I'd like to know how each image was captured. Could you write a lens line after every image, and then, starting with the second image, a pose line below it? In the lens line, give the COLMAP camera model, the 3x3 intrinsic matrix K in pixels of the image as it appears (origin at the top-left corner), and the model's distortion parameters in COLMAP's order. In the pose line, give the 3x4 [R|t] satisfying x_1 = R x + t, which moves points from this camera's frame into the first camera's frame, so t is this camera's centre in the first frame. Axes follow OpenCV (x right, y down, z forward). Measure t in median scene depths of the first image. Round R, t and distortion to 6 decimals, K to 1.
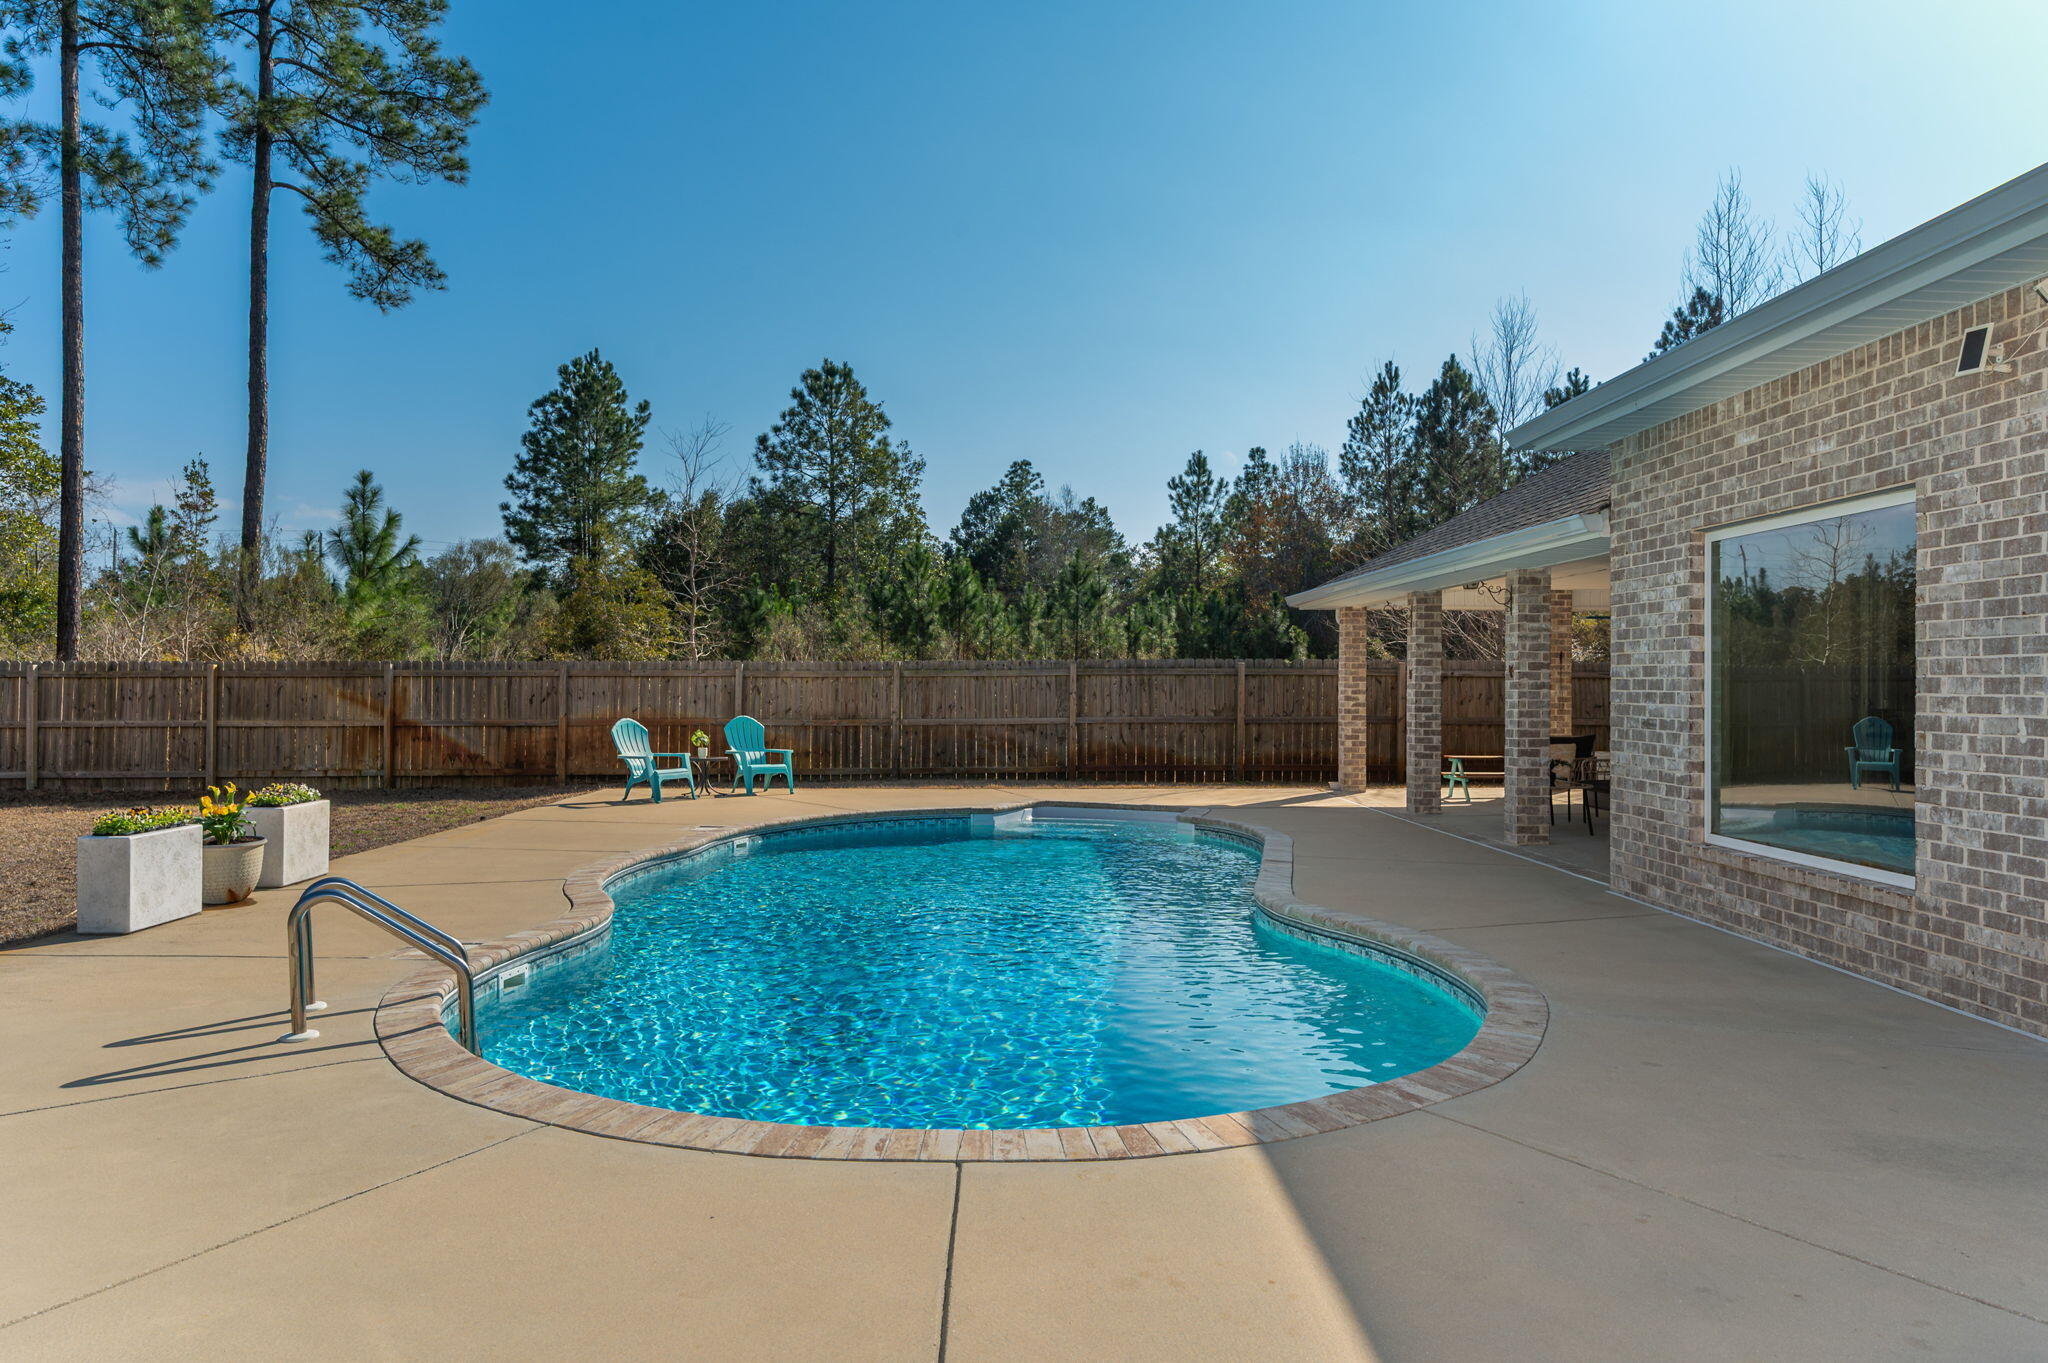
lens RADIAL K [[1290.0, 0, 1024.2], [0, 1290.0, 690.9], [0, 0, 1]] dist [-0.003268, 0.000334]
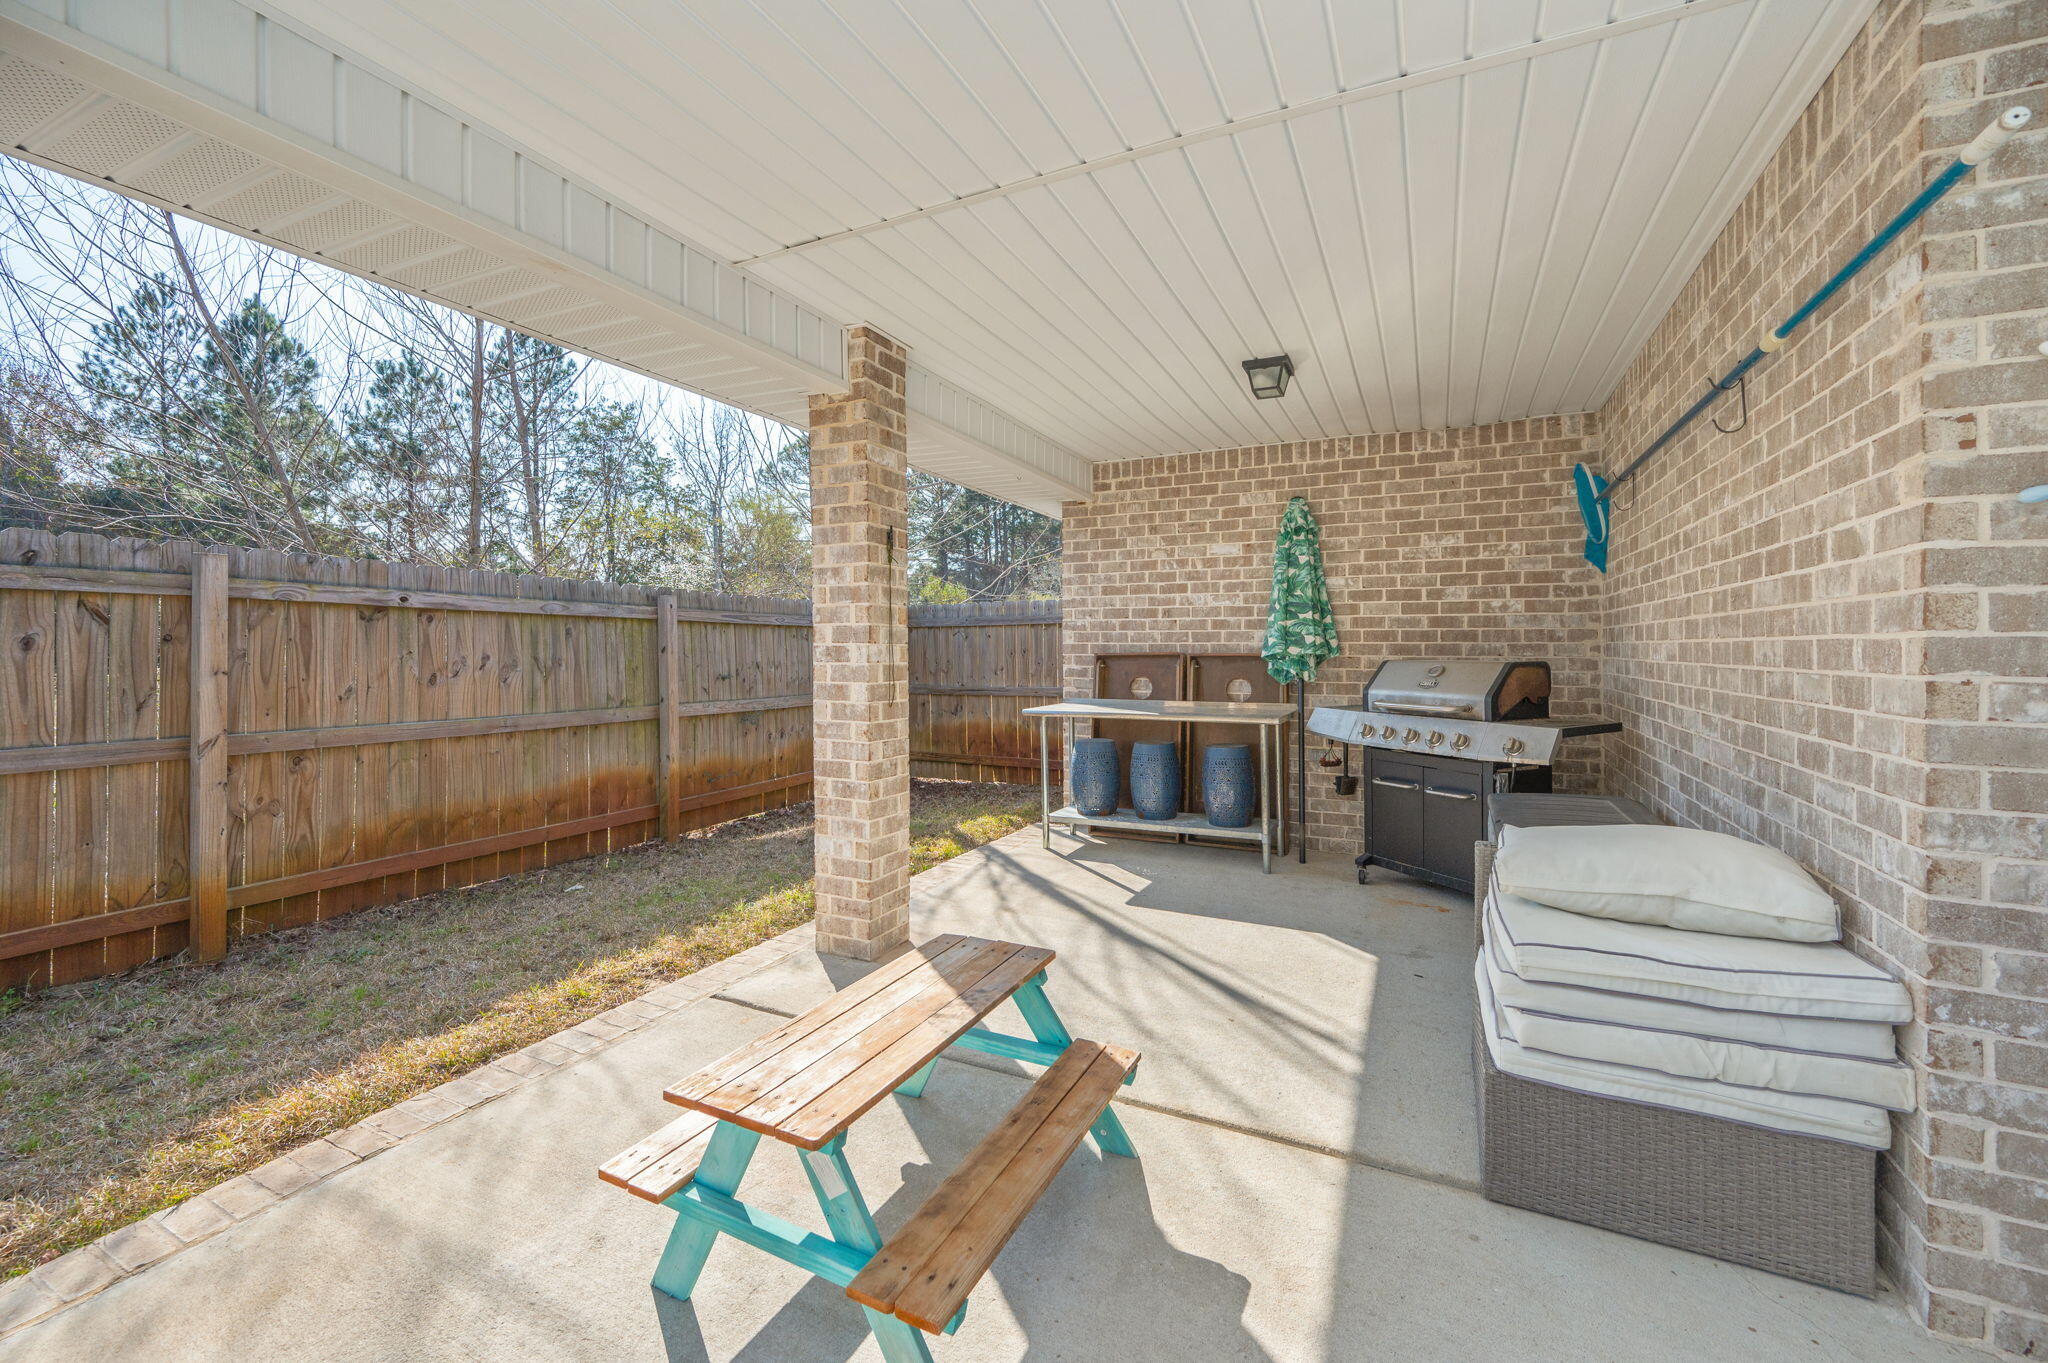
lens RADIAL K [[813.2, 0, 1067.1], [0, 813.2, 660.9], [0, 0, 1]] dist [-0.001029, 0.000058]
pose [[0.443976, -0.015844, 0.895899, 0.159211], [0.001531, 0.999856, 0.016923, 0.000118], [-0.896038, -0.006141, 0.443936, 0.551734]]
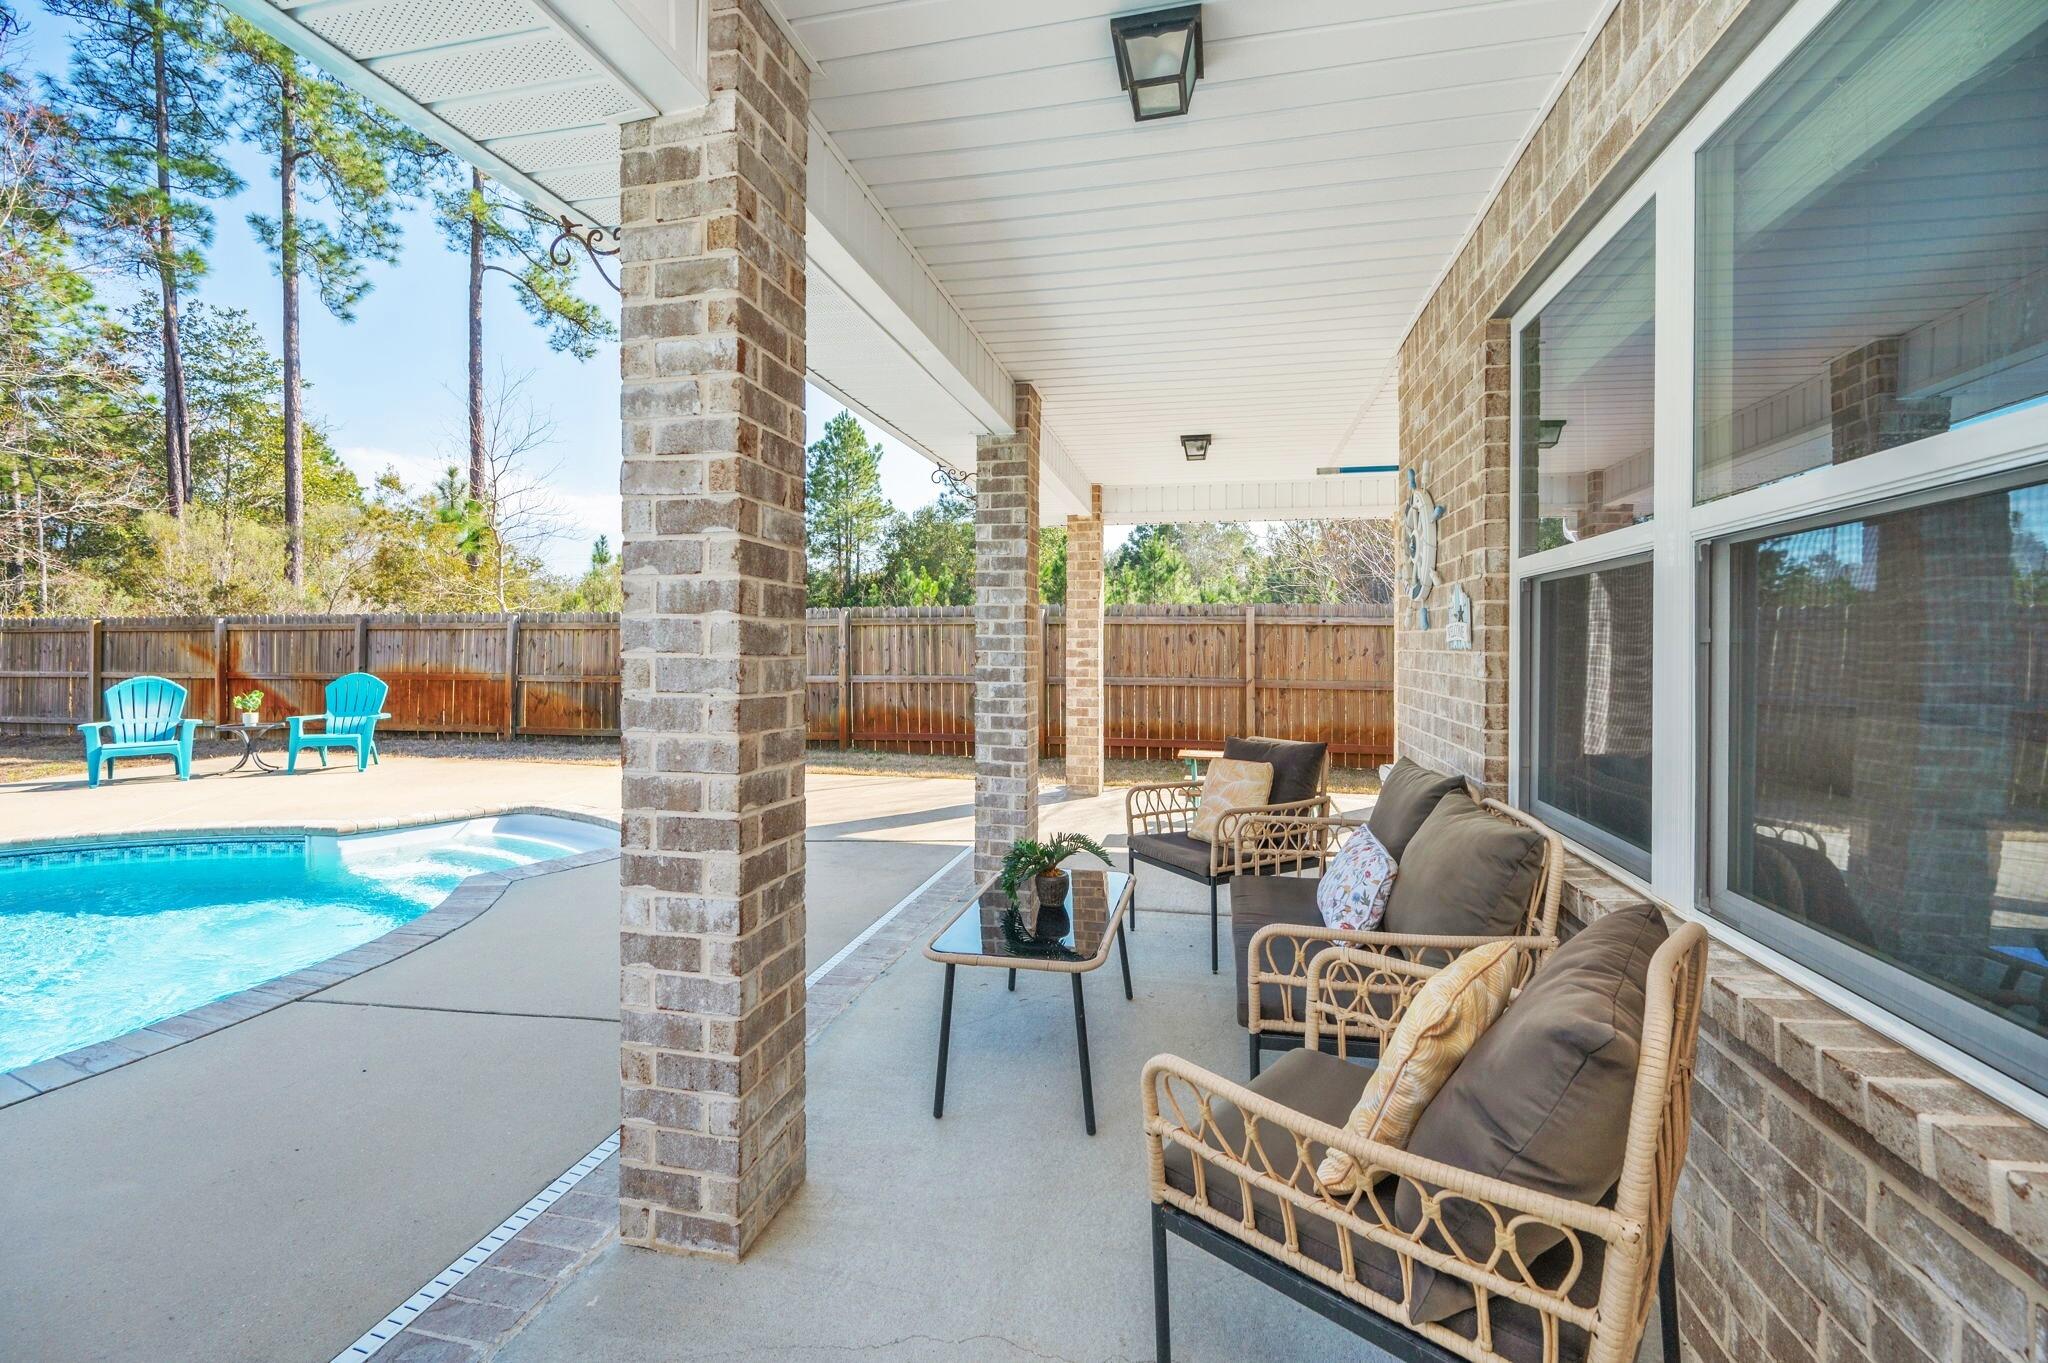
lens RADIAL K [[827.0, 0, 1043.0], [0, 827.0, 644.5], [0, 0, 1]] dist [-0.007876, 0.000203]
pose [[0.971867, -0.000549, -0.235531, 0.215236], [-0.000976, 0.999979, -0.006359, 0.002466], [0.235530, 0.006410, 0.971846, 0.373299]]
